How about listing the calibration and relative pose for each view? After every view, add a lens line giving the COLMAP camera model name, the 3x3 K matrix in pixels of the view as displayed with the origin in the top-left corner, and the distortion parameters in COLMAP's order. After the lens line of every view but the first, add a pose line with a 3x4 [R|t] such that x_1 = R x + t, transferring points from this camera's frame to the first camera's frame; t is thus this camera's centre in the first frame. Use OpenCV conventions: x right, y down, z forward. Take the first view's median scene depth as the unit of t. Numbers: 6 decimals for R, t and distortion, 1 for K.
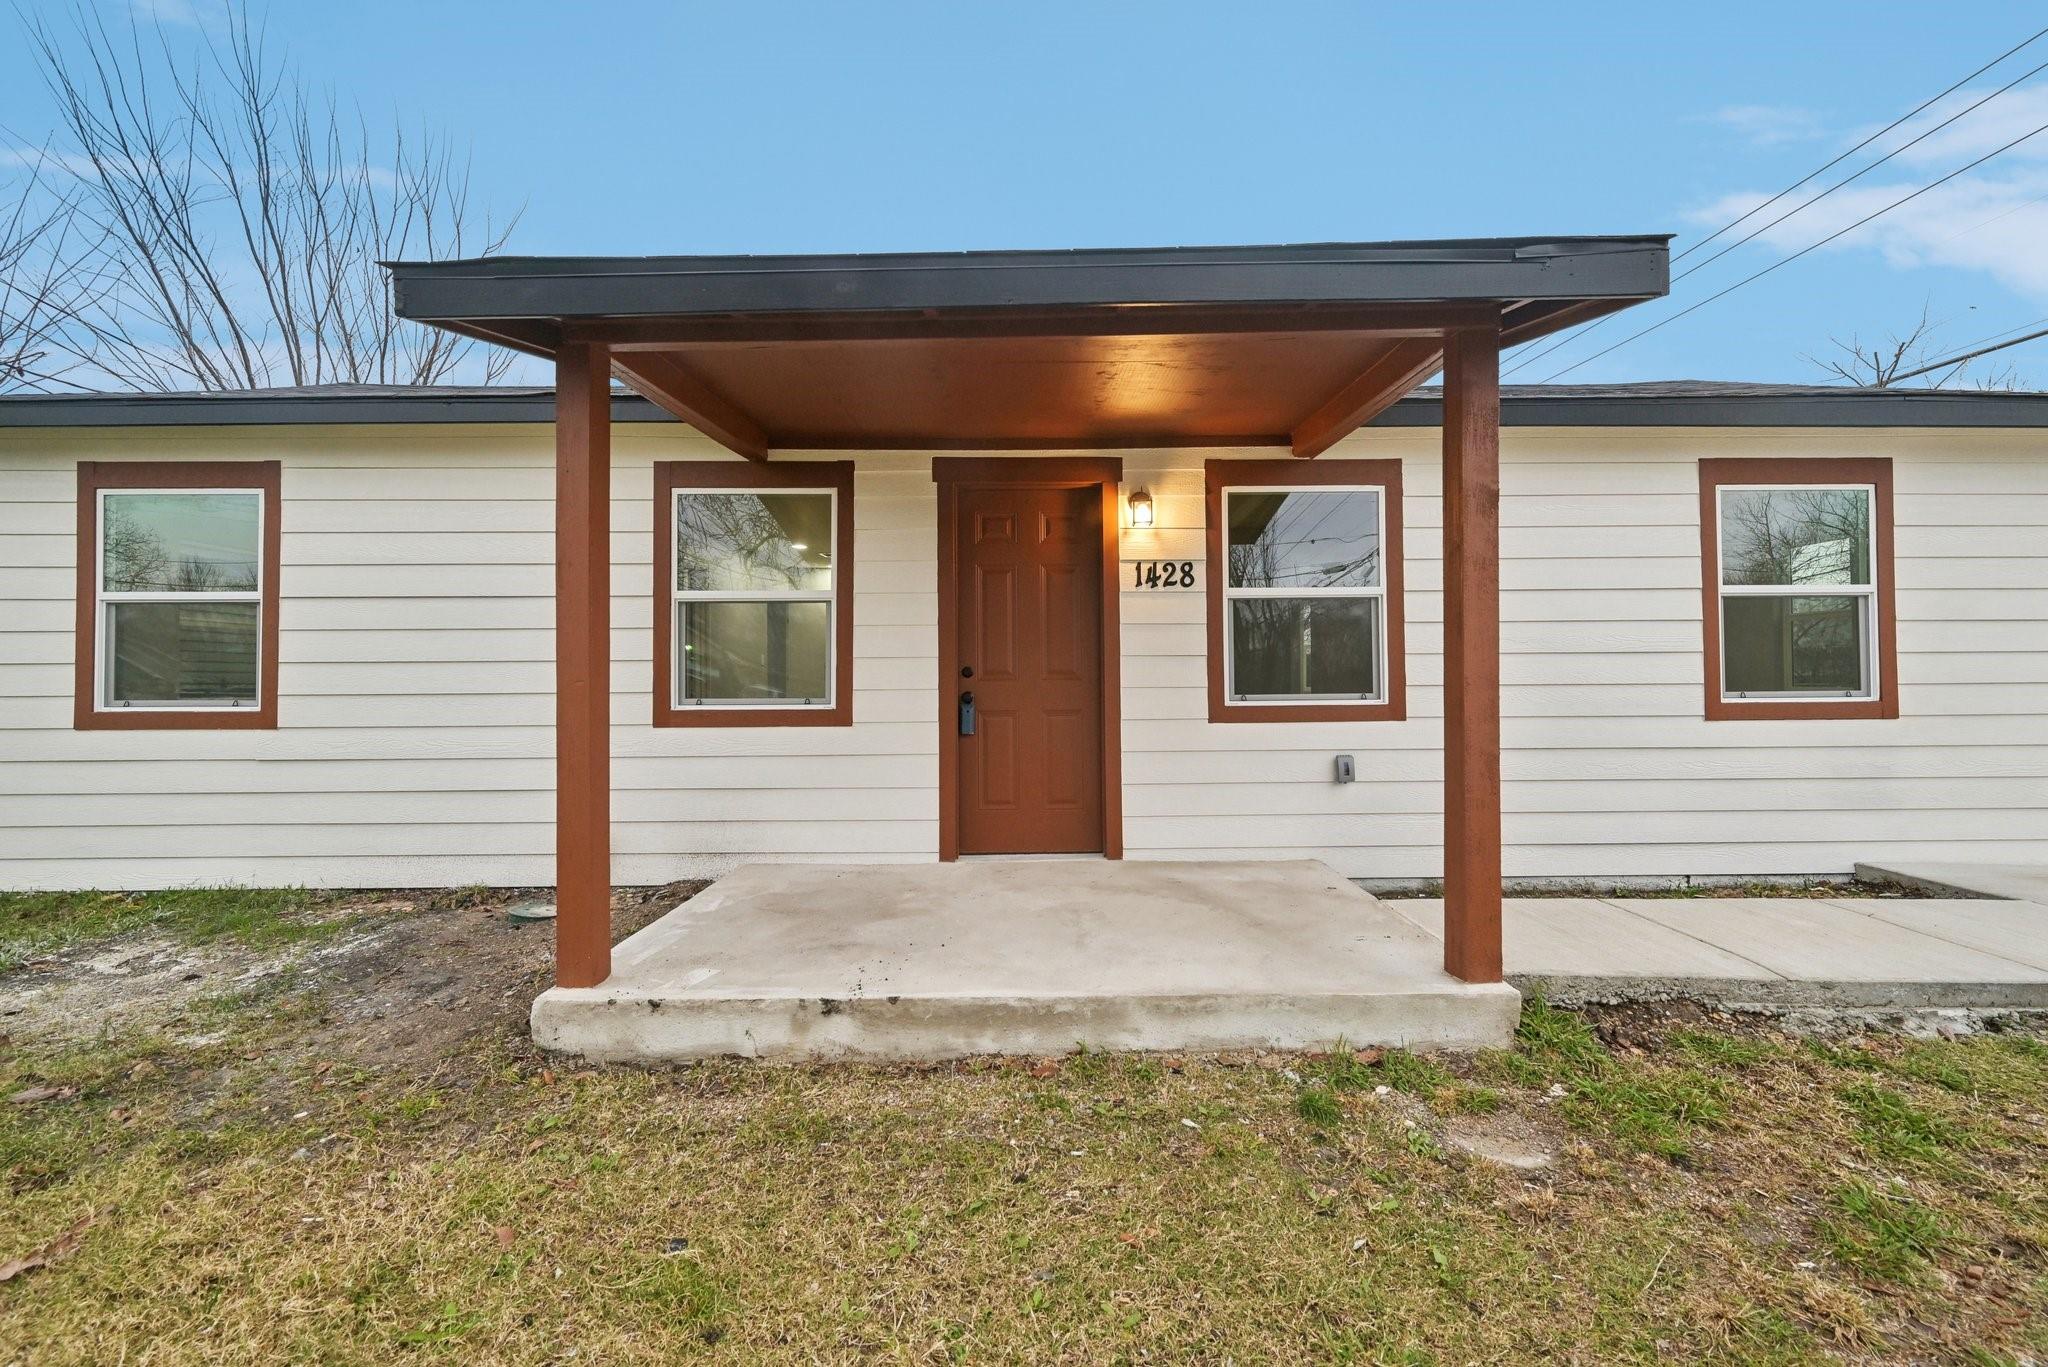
lens RADIAL K [[770.8, 0, 1024.0], [0, 770.8, 683.5], [0, 0, 1]] dist [0.006230, -0.000062]
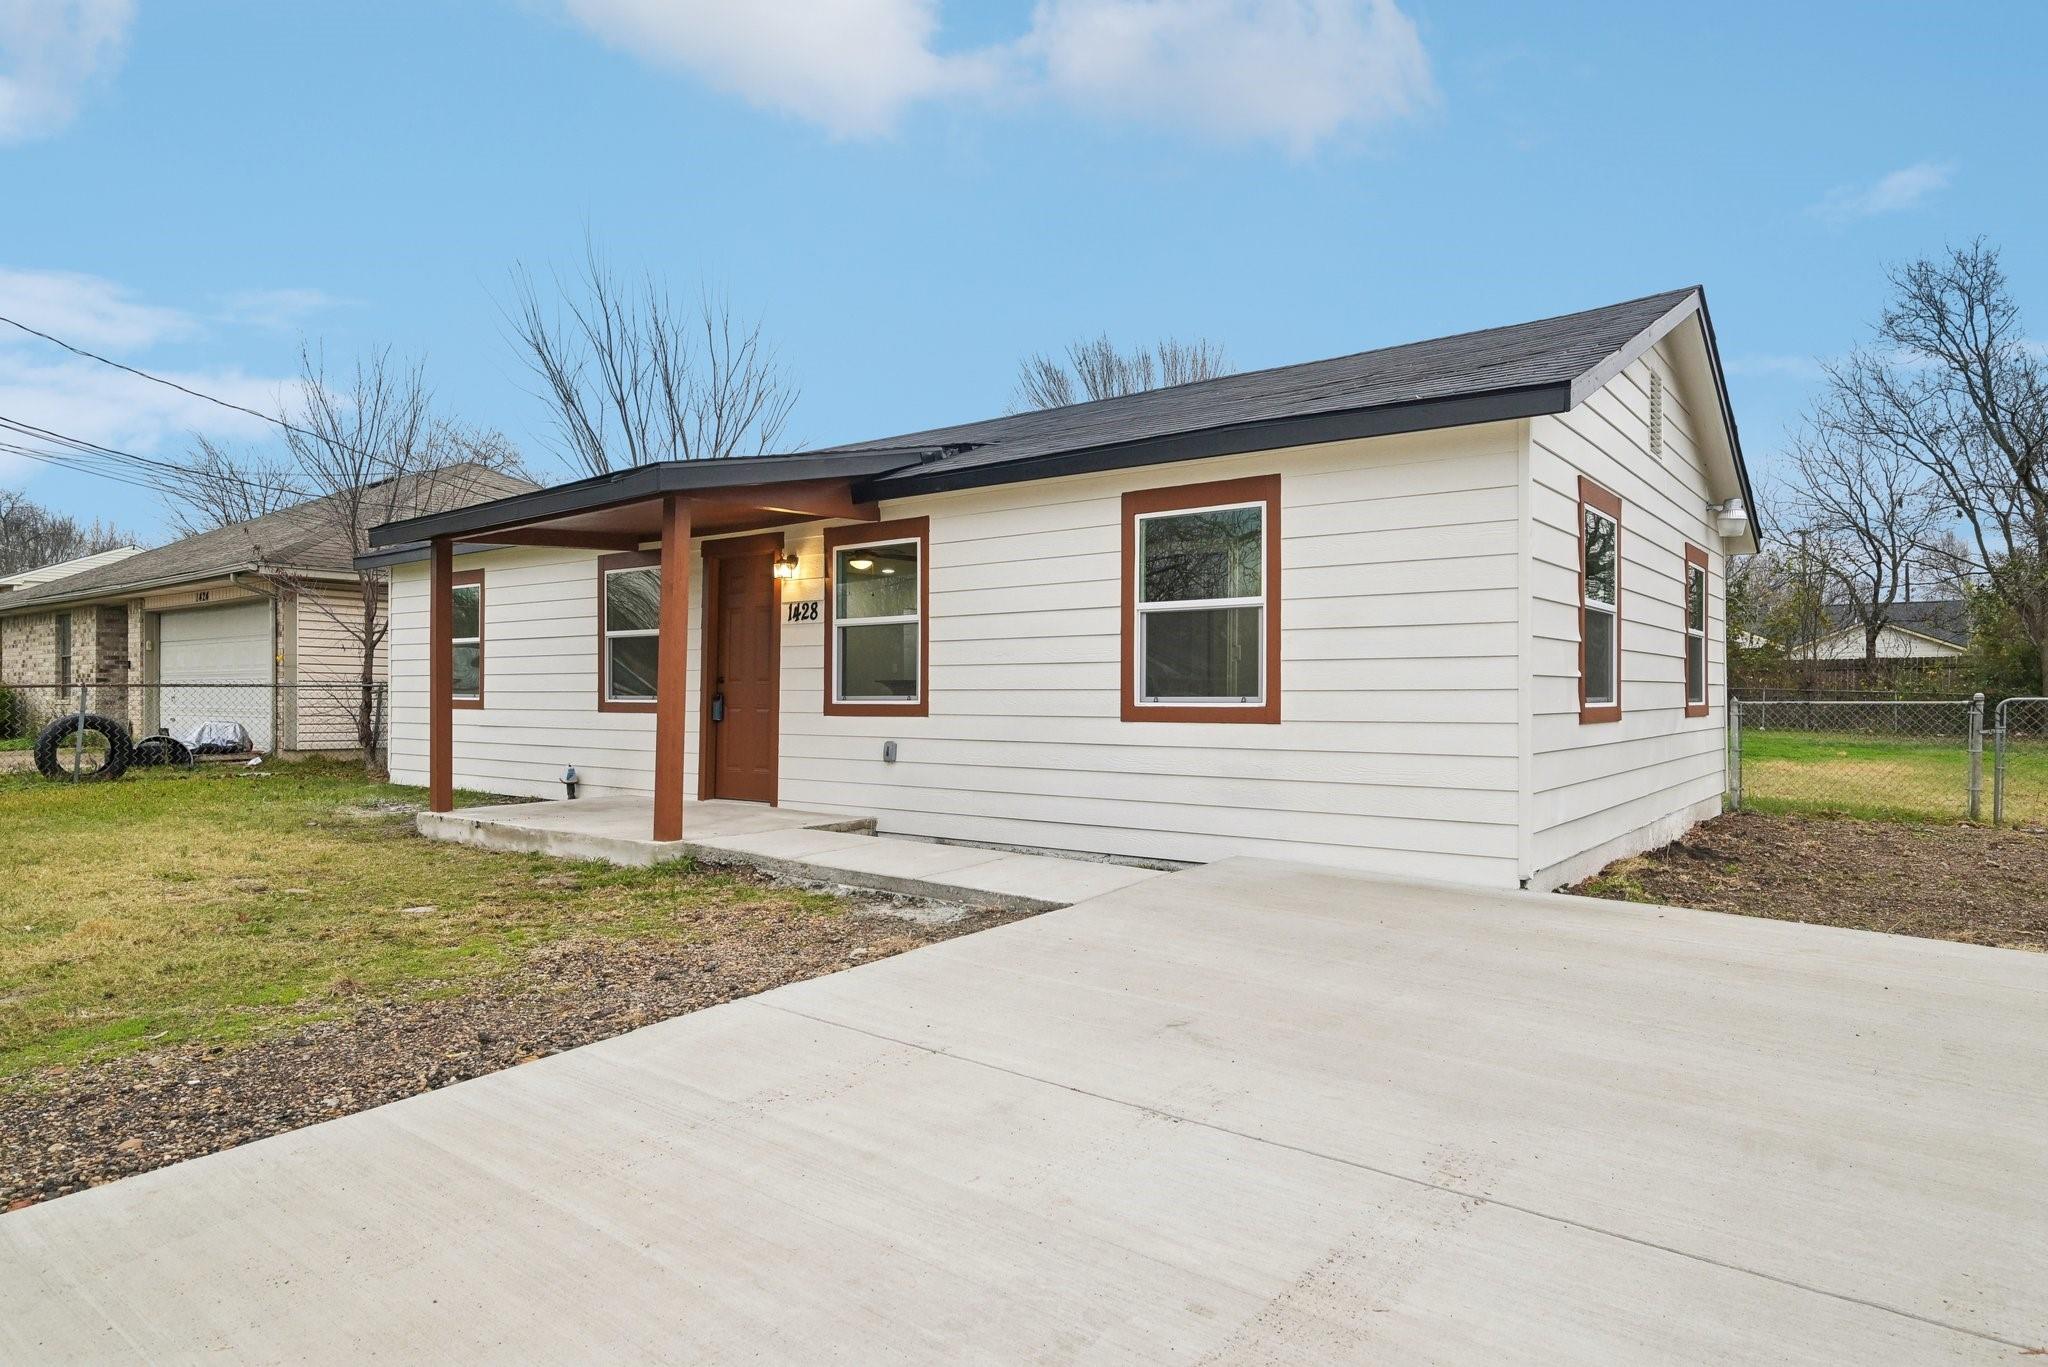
lens RADIAL K [[1170.8, 0, 1024.0], [0, 1170.8, 683.5], [0, 0, 1]] dist [0.037323, 0.000030]
pose [[0.786565, 0.001295, -0.617506, 1.846198], [0.005169, 0.999949, 0.008682, -0.024282], [0.617486, -0.010021, 0.786518, -0.460107]]
